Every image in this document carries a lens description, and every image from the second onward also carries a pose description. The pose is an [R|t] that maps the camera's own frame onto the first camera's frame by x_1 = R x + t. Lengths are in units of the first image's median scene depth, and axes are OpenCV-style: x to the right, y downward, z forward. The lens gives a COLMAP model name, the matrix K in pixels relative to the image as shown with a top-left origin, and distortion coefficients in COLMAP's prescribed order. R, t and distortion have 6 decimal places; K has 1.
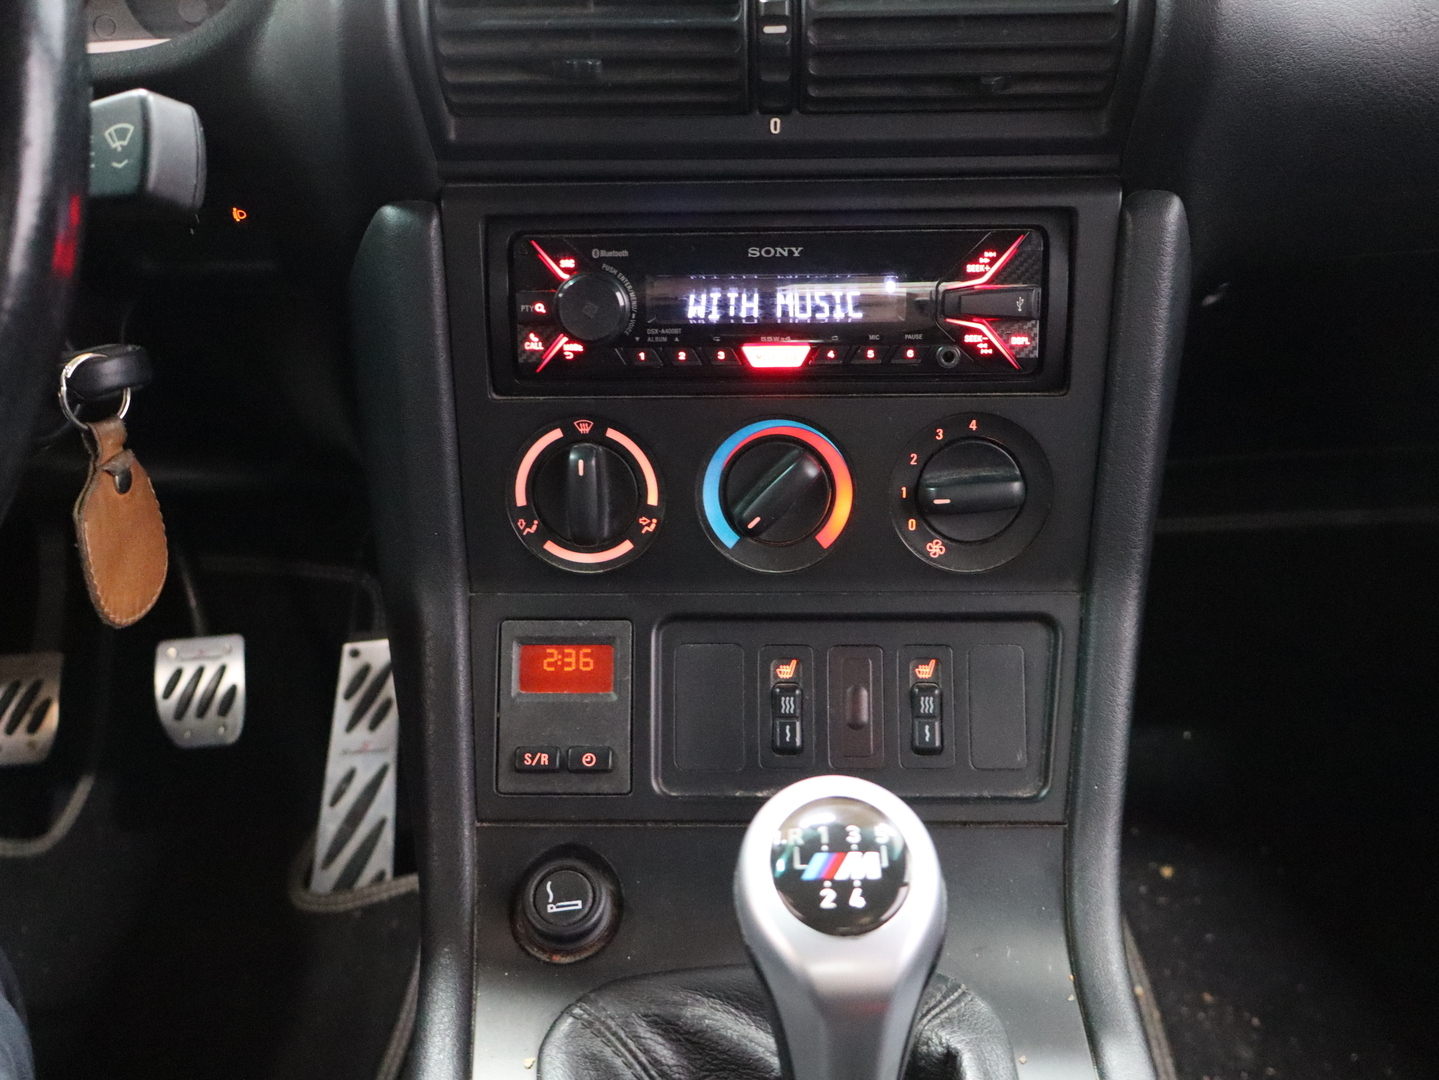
lens RADIAL K [[1401.8, 0, 719.5], [0, 1401.8, 540.0], [0, 0, 1]] dist [0.007183, -0.002602]
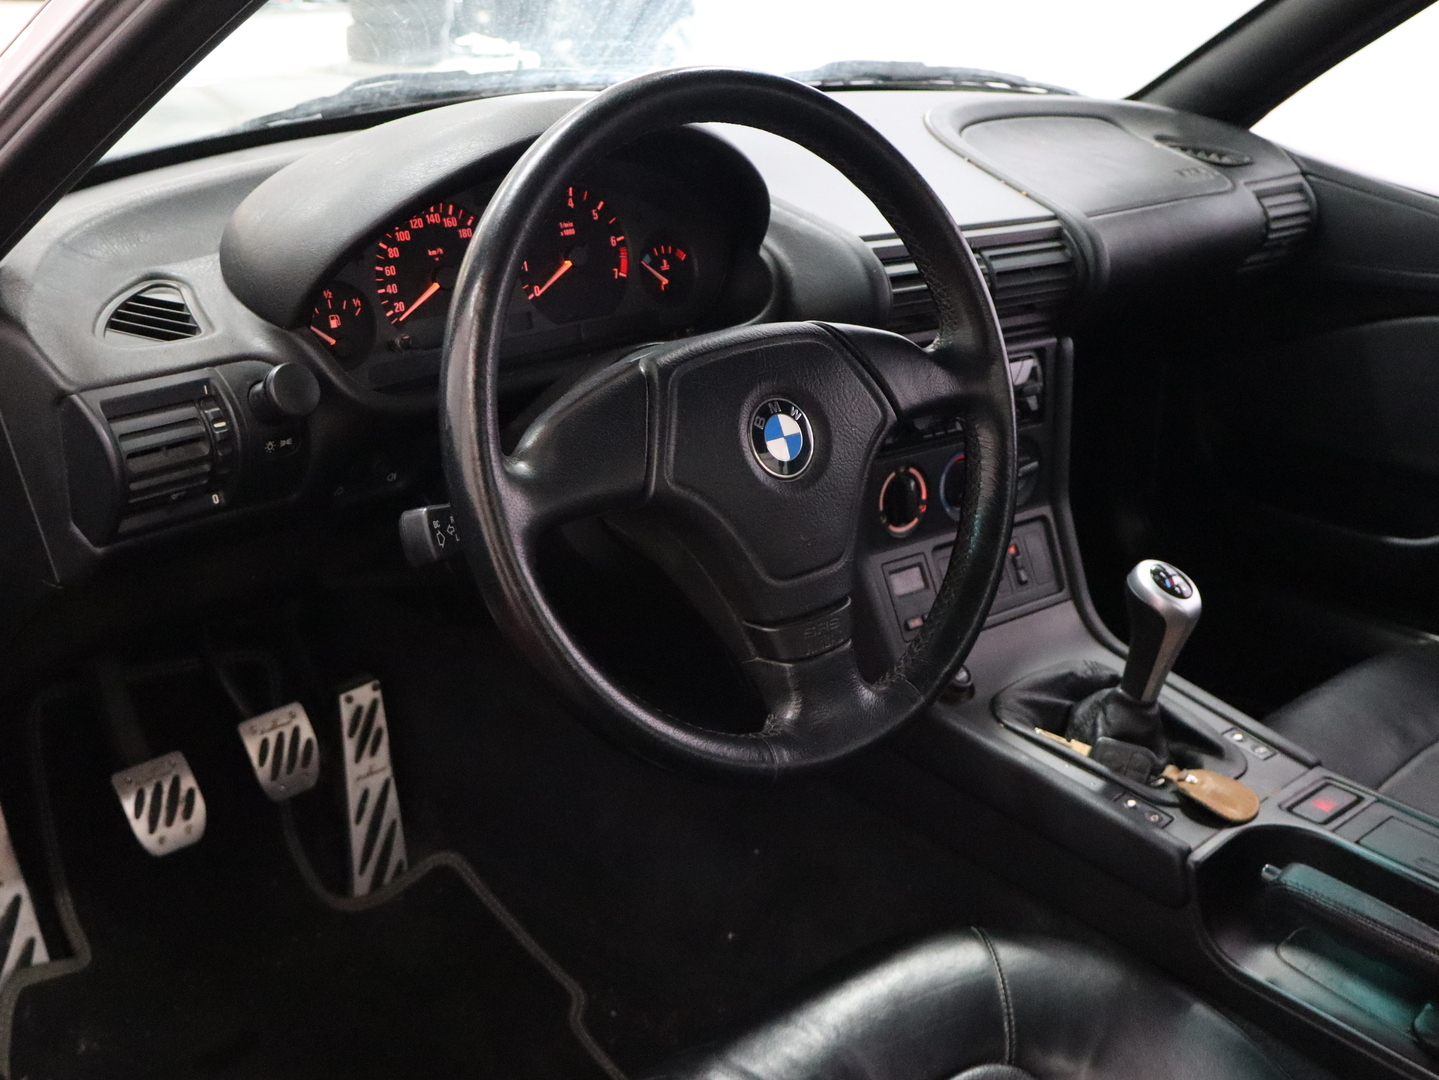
lens RADIAL K [[1683.2, 0, 719.5], [0, 1683.2, 540.0], [0, 0, 1]] dist [0.002920, -0.040052]
pose [[0.737410, -0.188936, 0.648483, -1.989846], [0.194005, 0.978872, 0.064585, -0.193493], [-0.646984, 0.078184, 0.758484, -0.779424]]
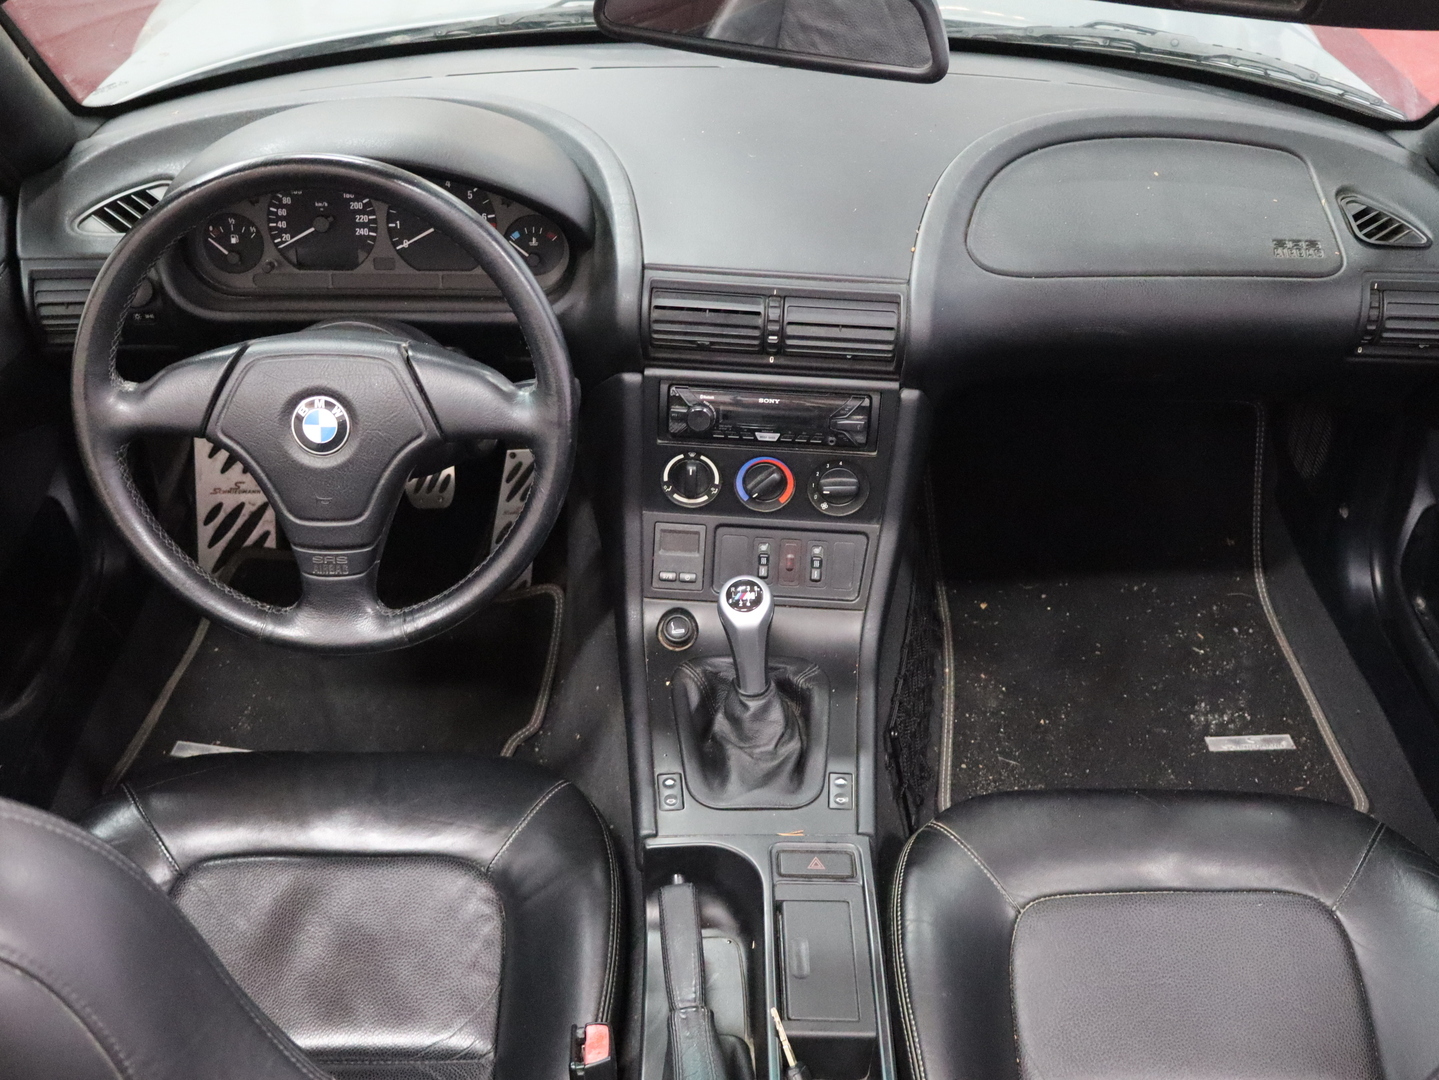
lens RADIAL K [[1683.2, 0, 719.5], [0, 1683.2, 540.0], [0, 0, 1]] dist [0.002920, -0.040052]
pose [[0.998548, 0.051553, 0.015598, -0.084889], [-0.053804, 0.968149, 0.244526, -0.681149], [-0.002496, -0.245010, 0.969517, -2.029684]]
